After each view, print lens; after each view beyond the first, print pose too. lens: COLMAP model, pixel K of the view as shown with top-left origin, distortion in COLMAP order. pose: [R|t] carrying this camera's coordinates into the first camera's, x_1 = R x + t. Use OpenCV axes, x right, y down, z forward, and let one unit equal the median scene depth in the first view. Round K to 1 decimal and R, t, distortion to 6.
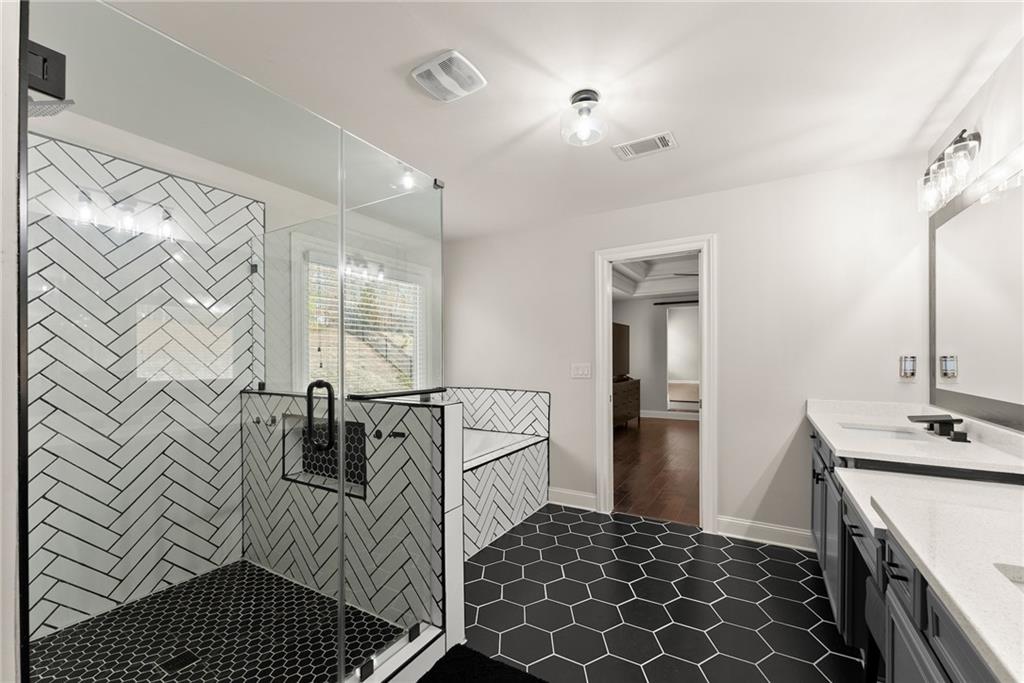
lens RADIAL K [[414.9, 0, 512.0], [0, 414.9, 341.5], [0, 0, 1]] dist [0.005174, -0.000028]
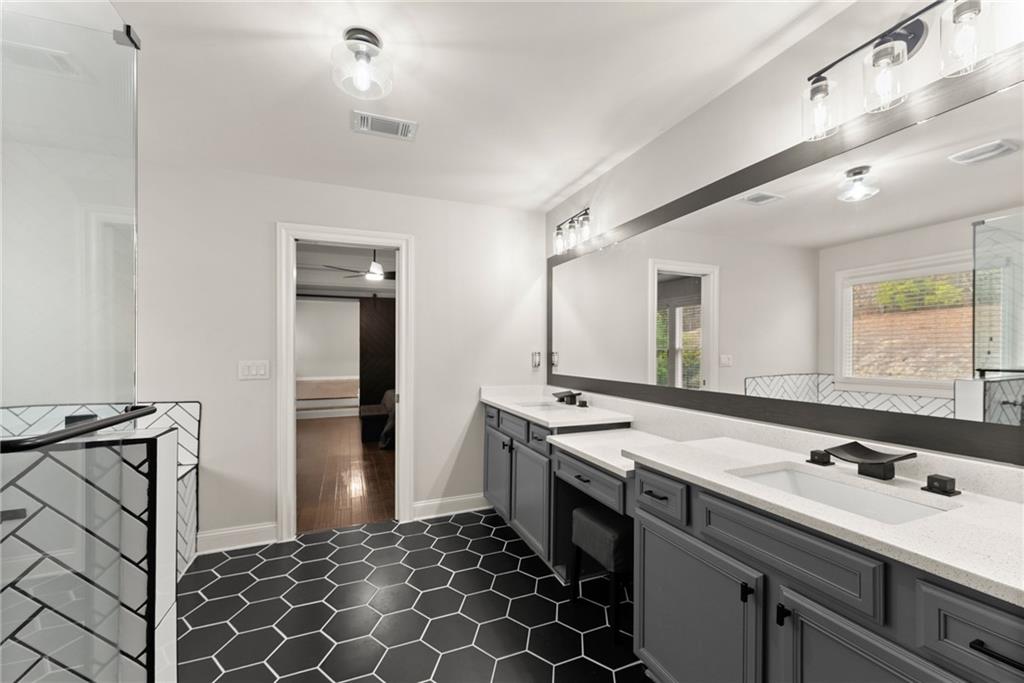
lens RADIAL K [[414.9, 0, 512.0], [0, 414.9, 341.5], [0, 0, 1]] dist [0.005174, -0.000028]
pose [[0.609691, 0.022935, 0.792307, -0.232249], [-0.030816, 0.999511, -0.005219, 0.007996], [-0.792040, -0.021233, 0.610100, 0.196848]]
